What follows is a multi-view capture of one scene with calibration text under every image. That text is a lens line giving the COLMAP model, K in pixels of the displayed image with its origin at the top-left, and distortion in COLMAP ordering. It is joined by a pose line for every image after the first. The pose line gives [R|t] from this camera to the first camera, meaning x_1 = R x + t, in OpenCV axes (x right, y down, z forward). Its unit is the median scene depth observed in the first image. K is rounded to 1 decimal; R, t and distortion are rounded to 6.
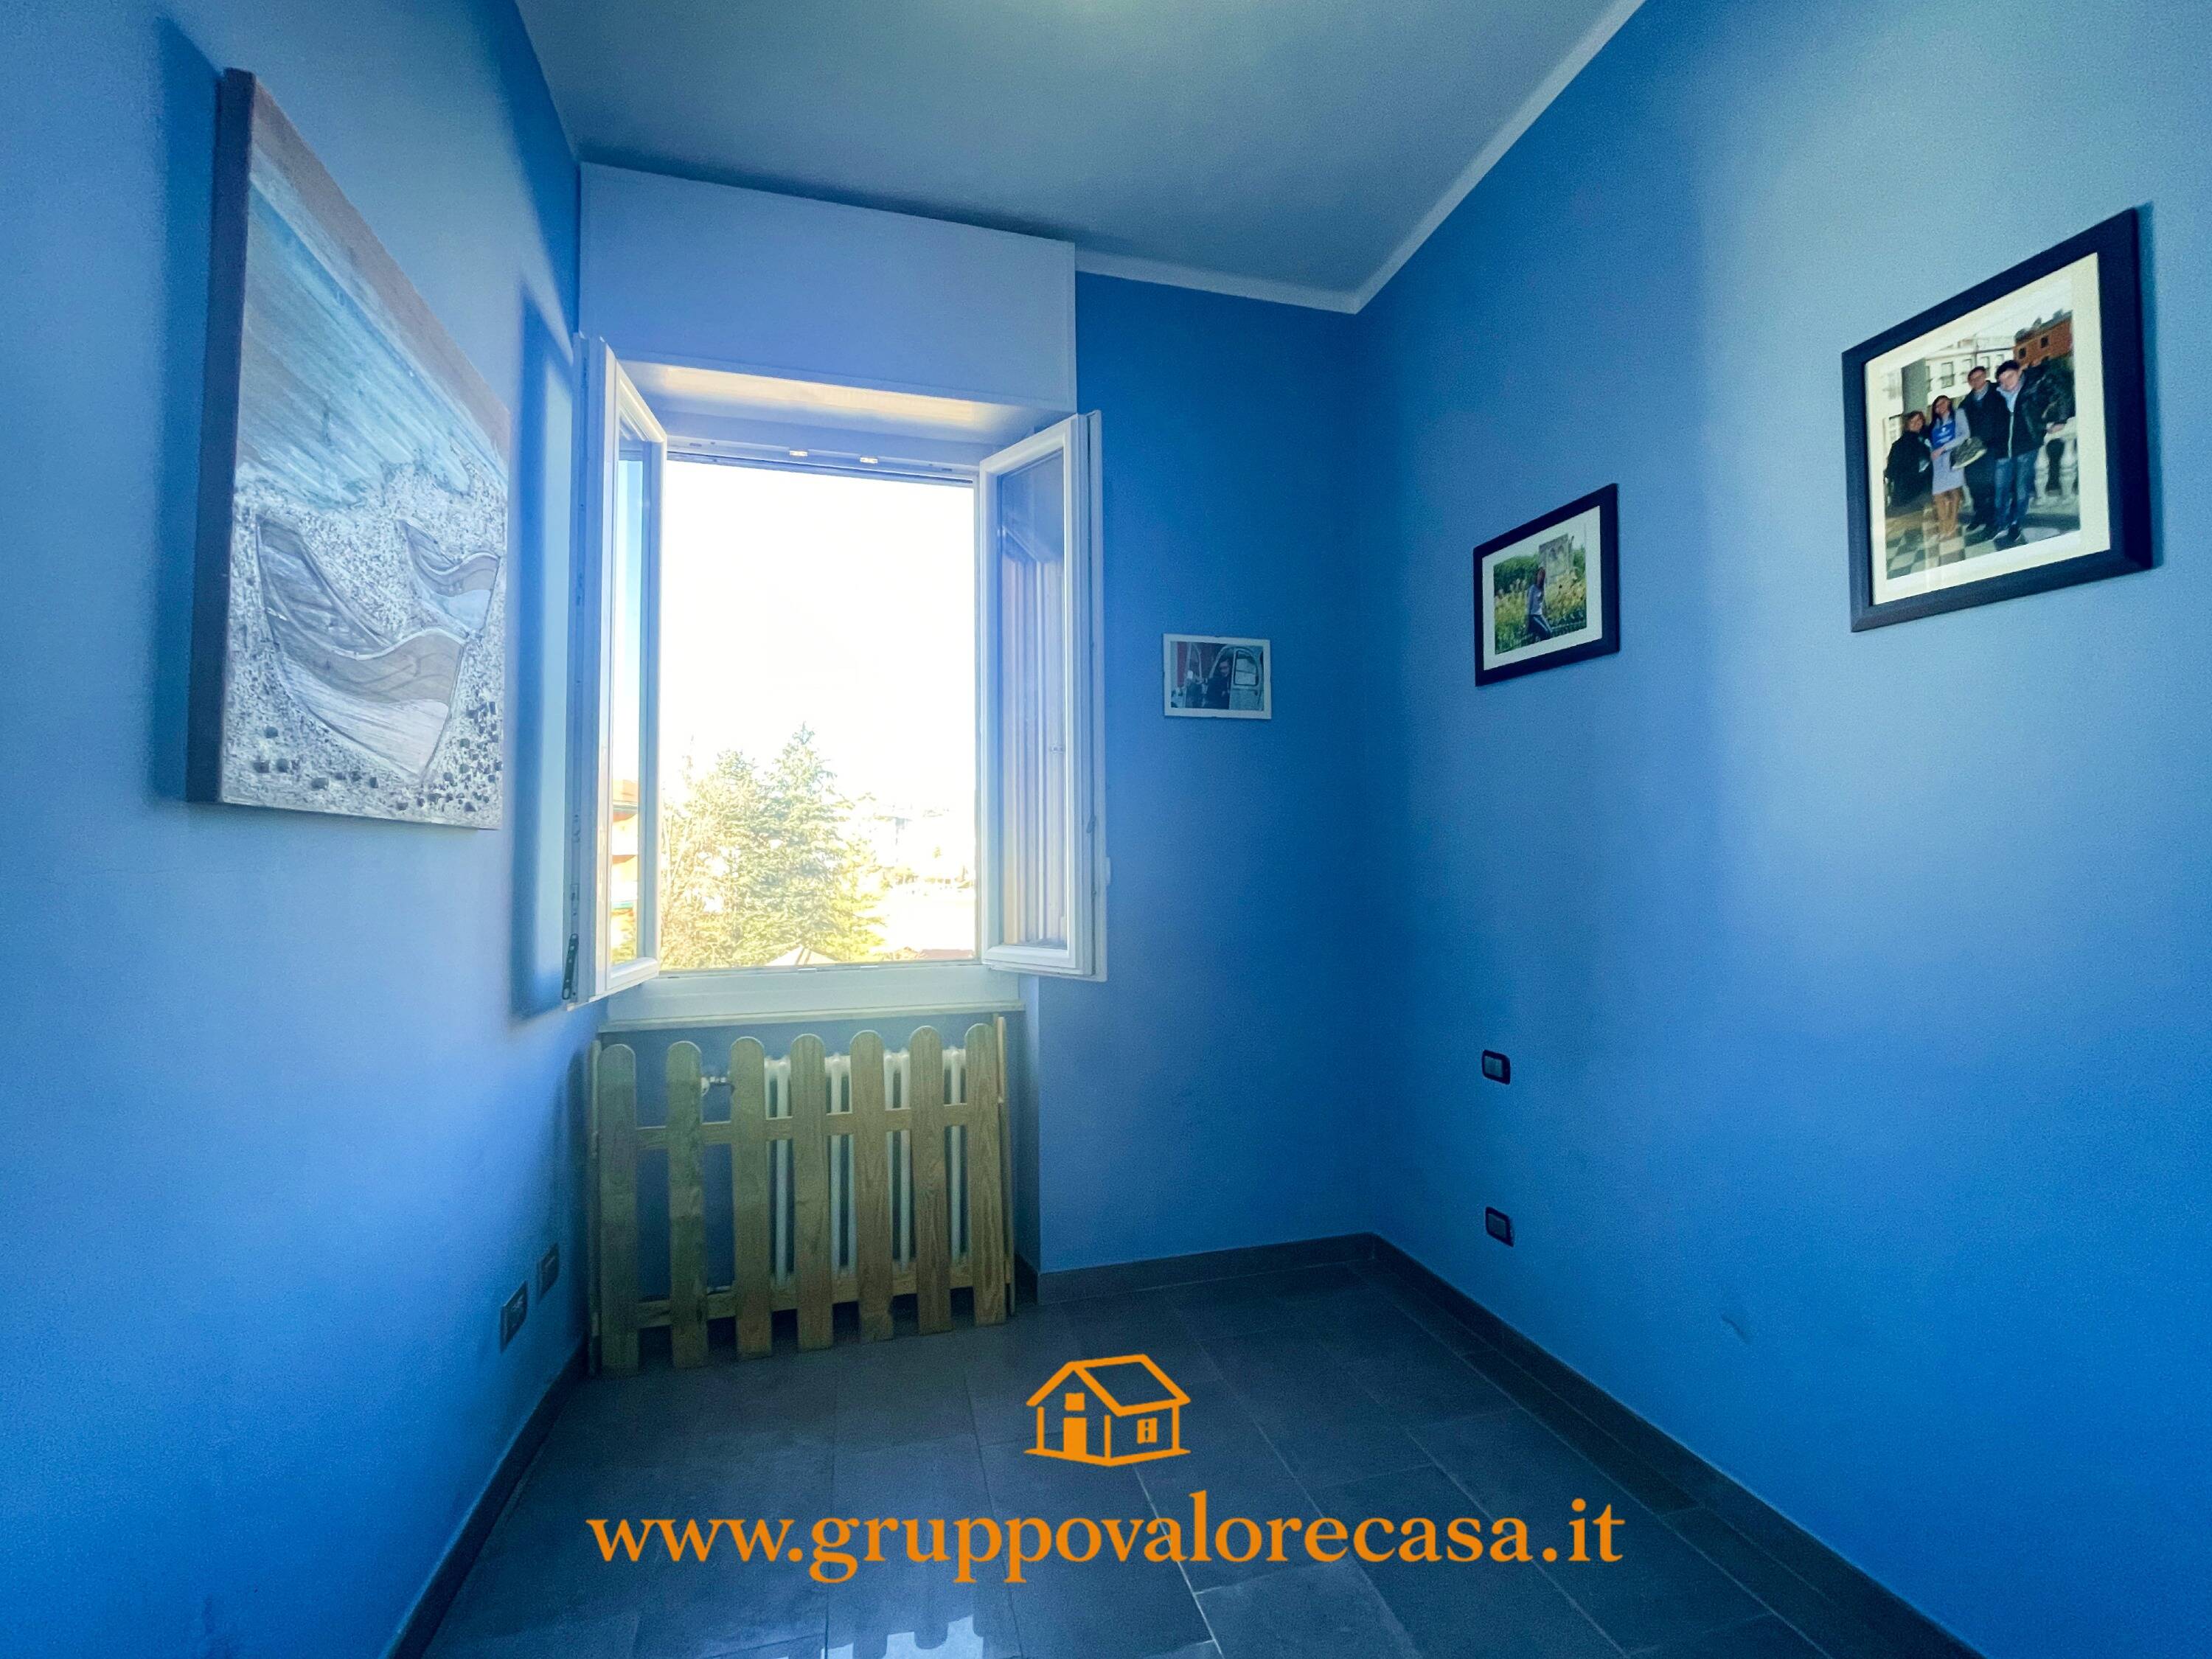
lens RADIAL K [[921.2, 0, 1116.8], [0, 921.2, 823.5], [0, 0, 1]] dist [-0.007090, 0.000433]
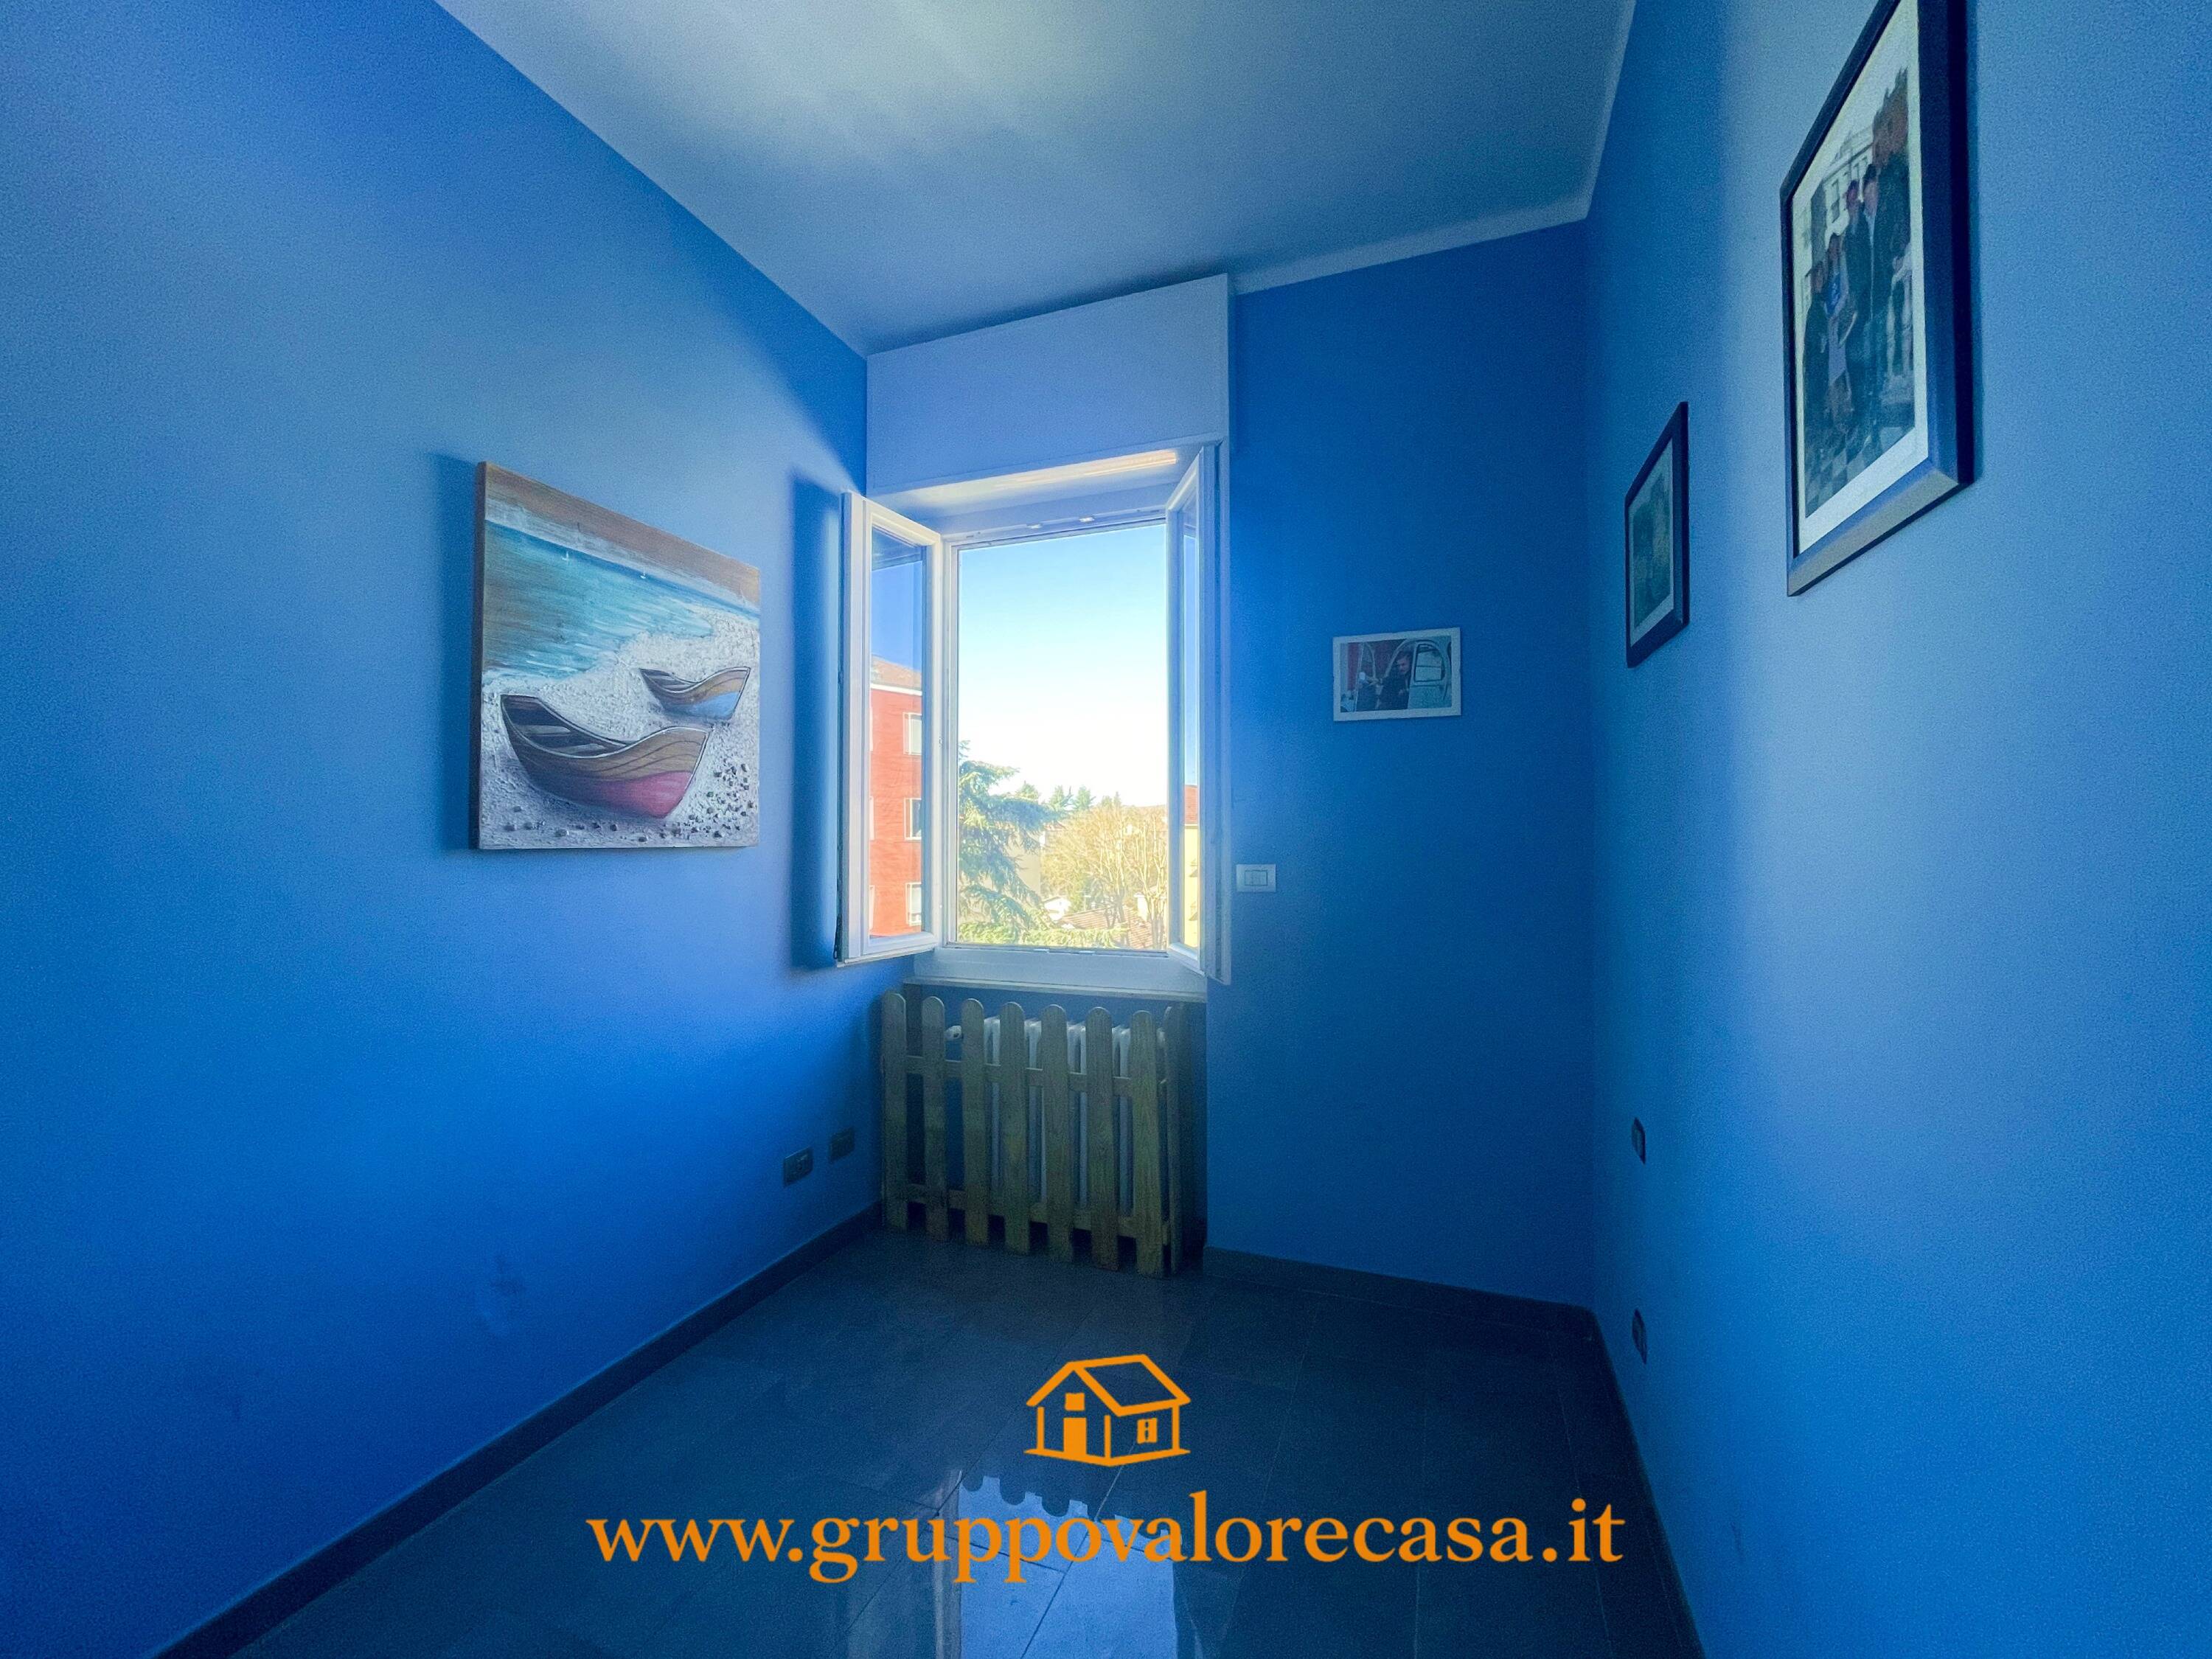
lens RADIAL K [[900.1, 0, 1115.0], [0, 900.1, 821.2], [0, 0, 1]] dist [0.002981, 0.000099]
pose [[0.811637, -0.001656, -0.584159, 0.482979], [0.016853, 0.999646, 0.020581, -0.038837], [0.583918, -0.026549, 0.811378, 0.092547]]
